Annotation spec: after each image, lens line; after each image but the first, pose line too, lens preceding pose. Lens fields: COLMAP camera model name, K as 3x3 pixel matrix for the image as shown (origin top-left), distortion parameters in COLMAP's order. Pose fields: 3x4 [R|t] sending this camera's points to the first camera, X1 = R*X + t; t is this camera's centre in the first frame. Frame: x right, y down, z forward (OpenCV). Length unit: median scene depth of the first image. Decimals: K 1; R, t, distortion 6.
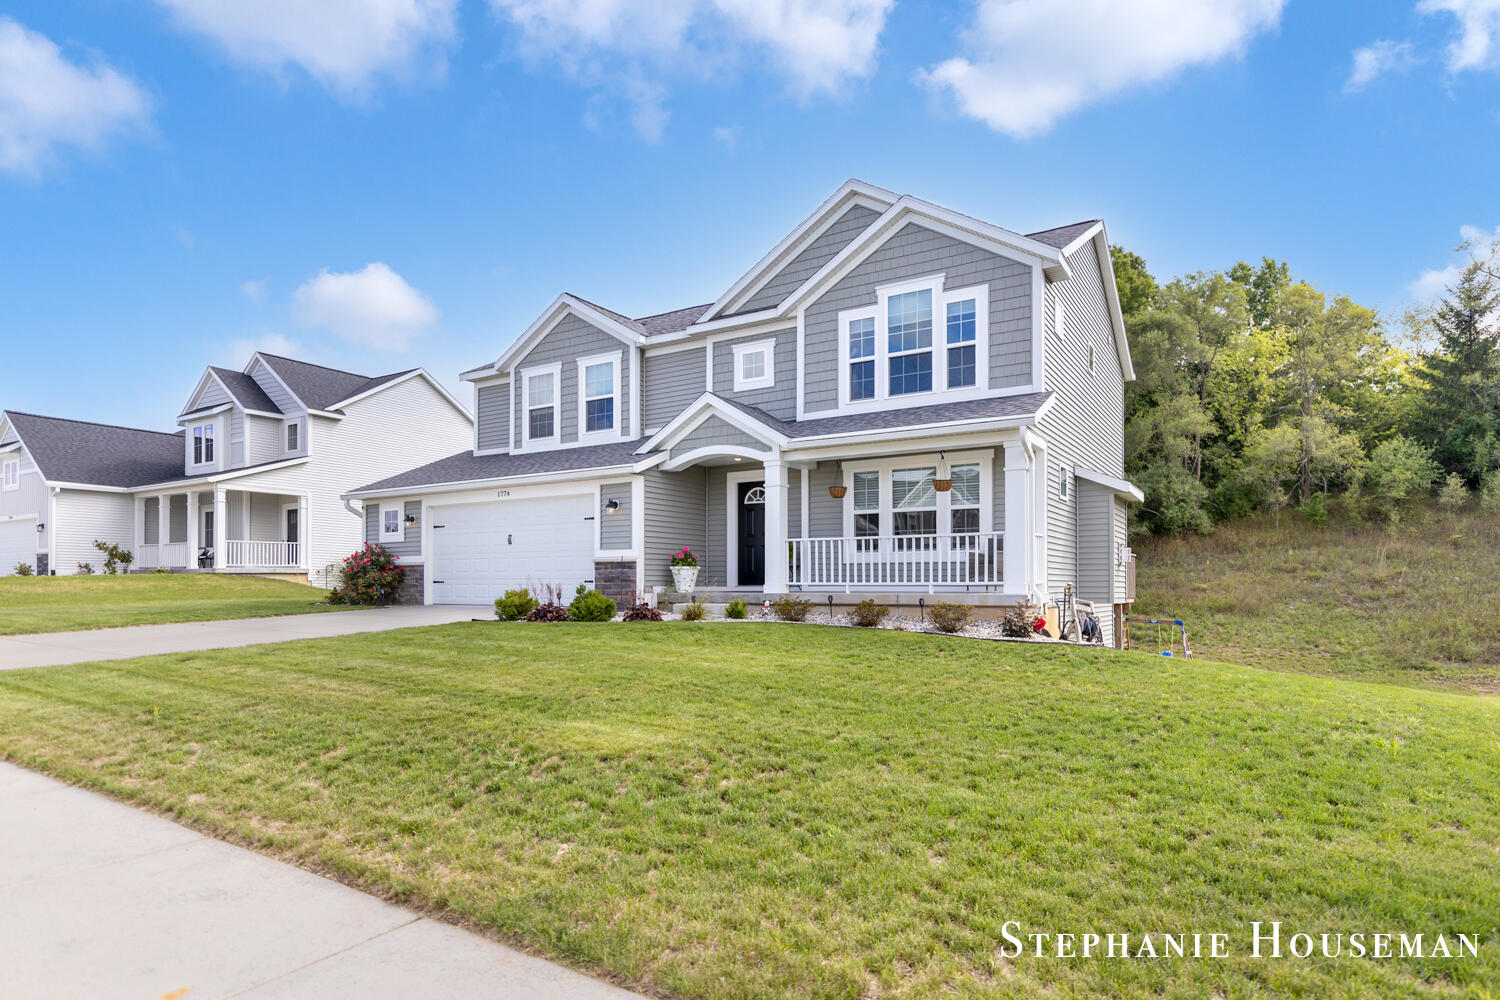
lens RADIAL K [[814.5, 0, 625.4], [0, 814.5, 603.8], [0, 0, 1]] dist [0.000116, -0.000303]
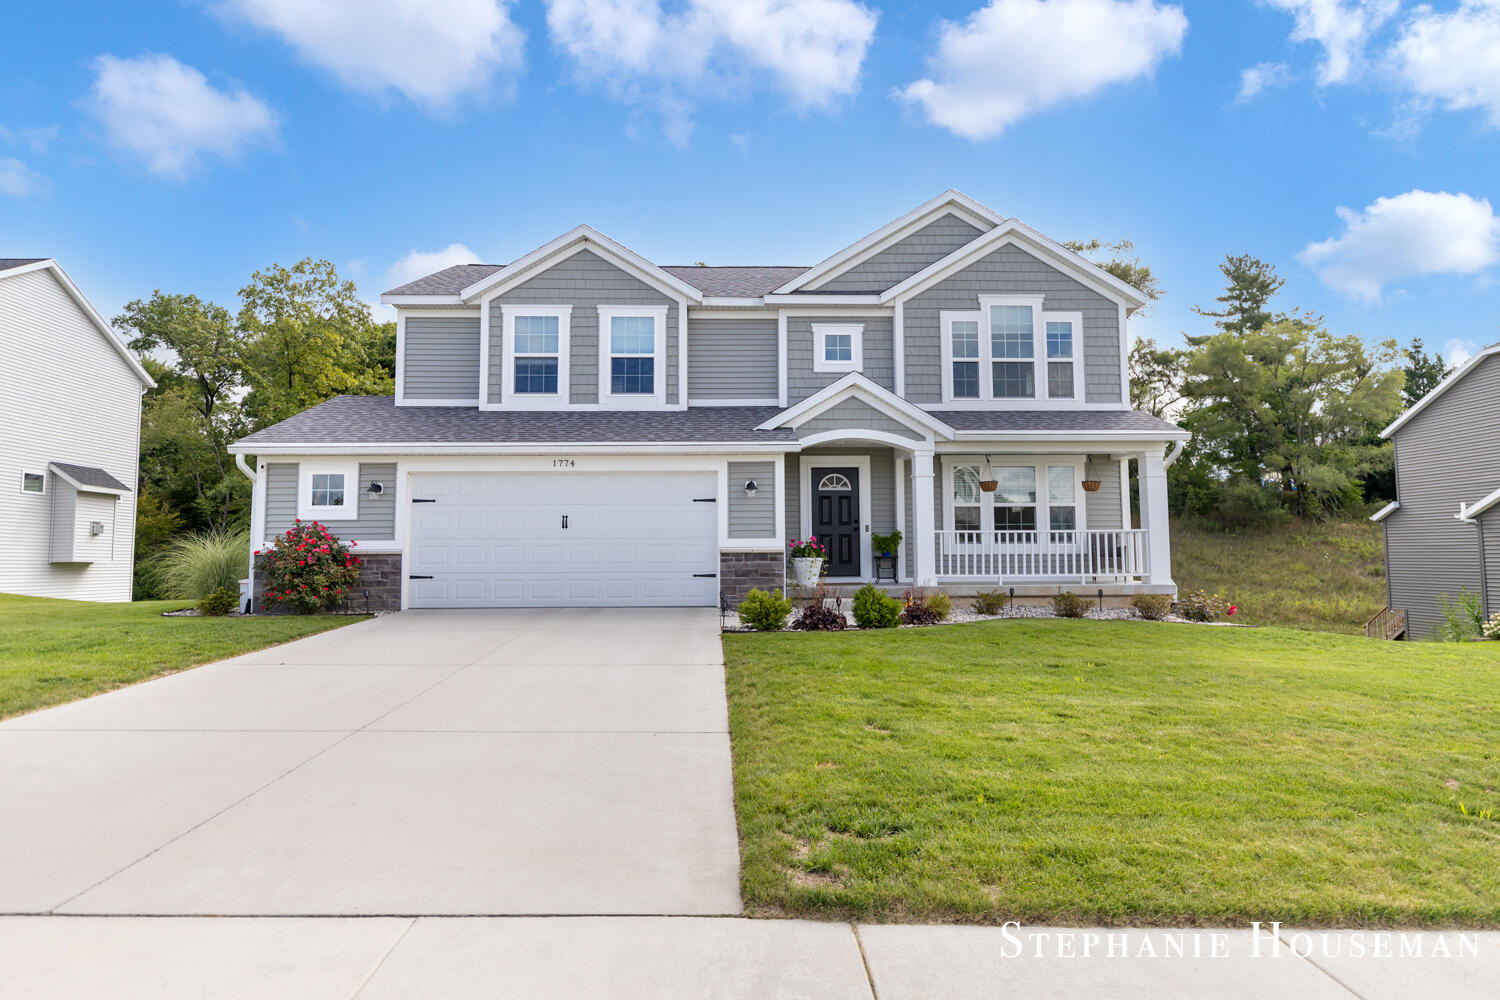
lens RADIAL K [[848.8, 0, 657.6], [0, 848.8, 519.7], [0, 0, 1]] dist [0.003896, 0.000943]
pose [[0.816369, 0.021568, 0.577128, -0.638722], [0.020116, 0.997634, -0.065738, -0.030933], [-0.577180, 0.065276, 0.814004, 0.346325]]
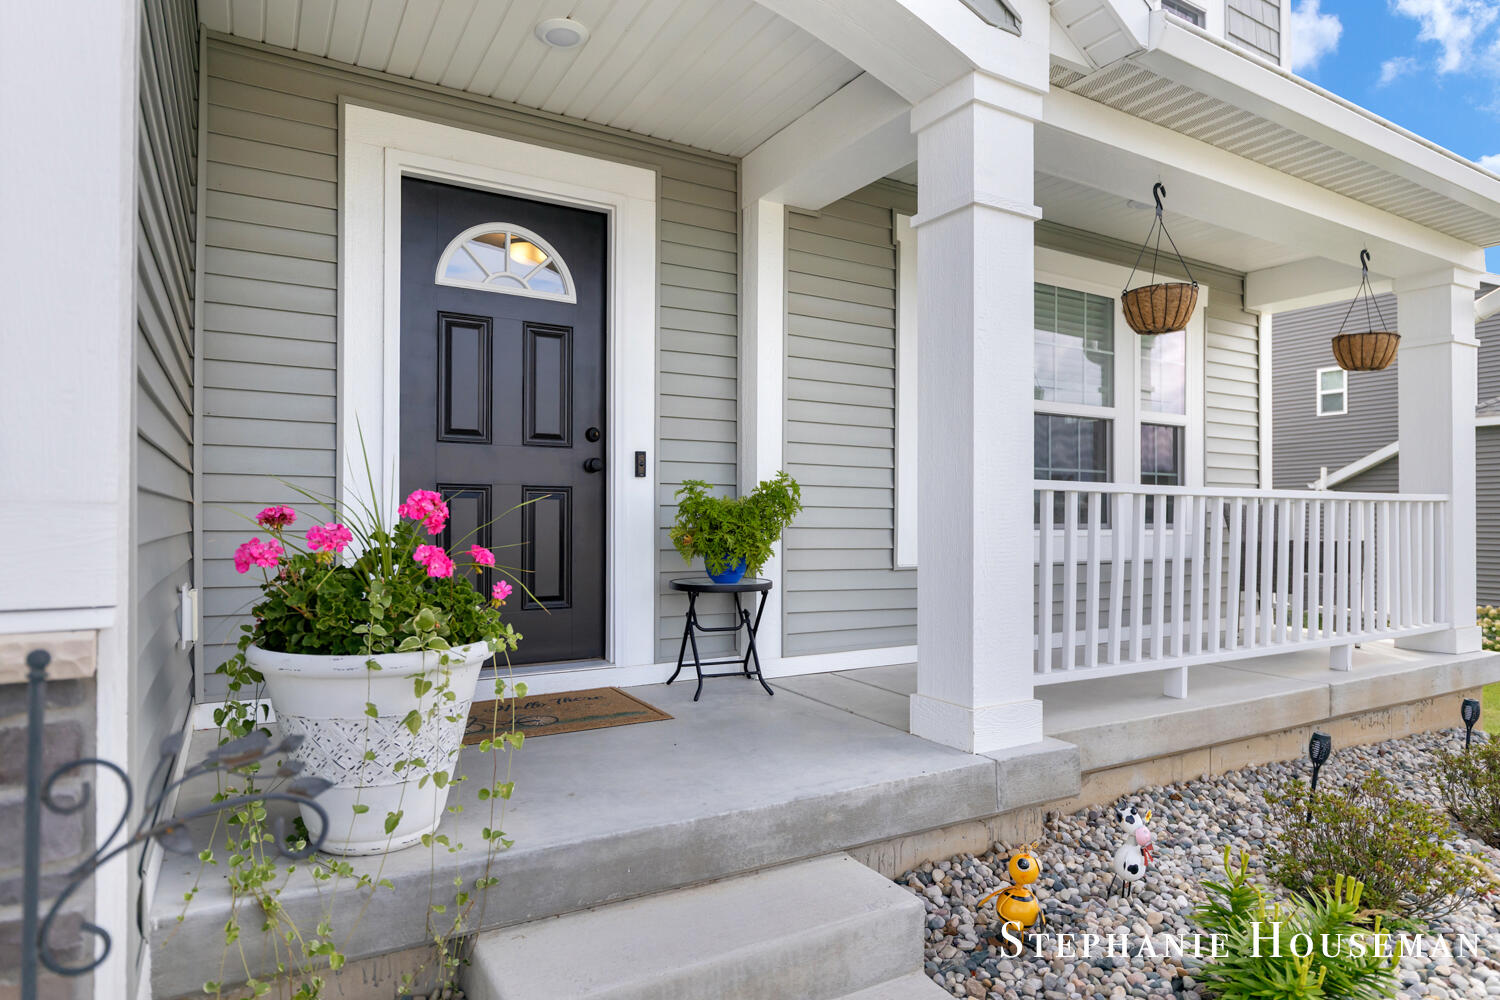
lens RADIAL K [[897.3, 0, 779.8], [0, 897.3, 510.3], [0, 0, 1]] dist [-0.000828, -0.000526]
pose [[0.344708, 0.007681, 0.938678, -0.044407], [0.021176, 0.999648, -0.015956, -0.065927], [-0.938471, 0.025378, 0.344425, 0.935823]]
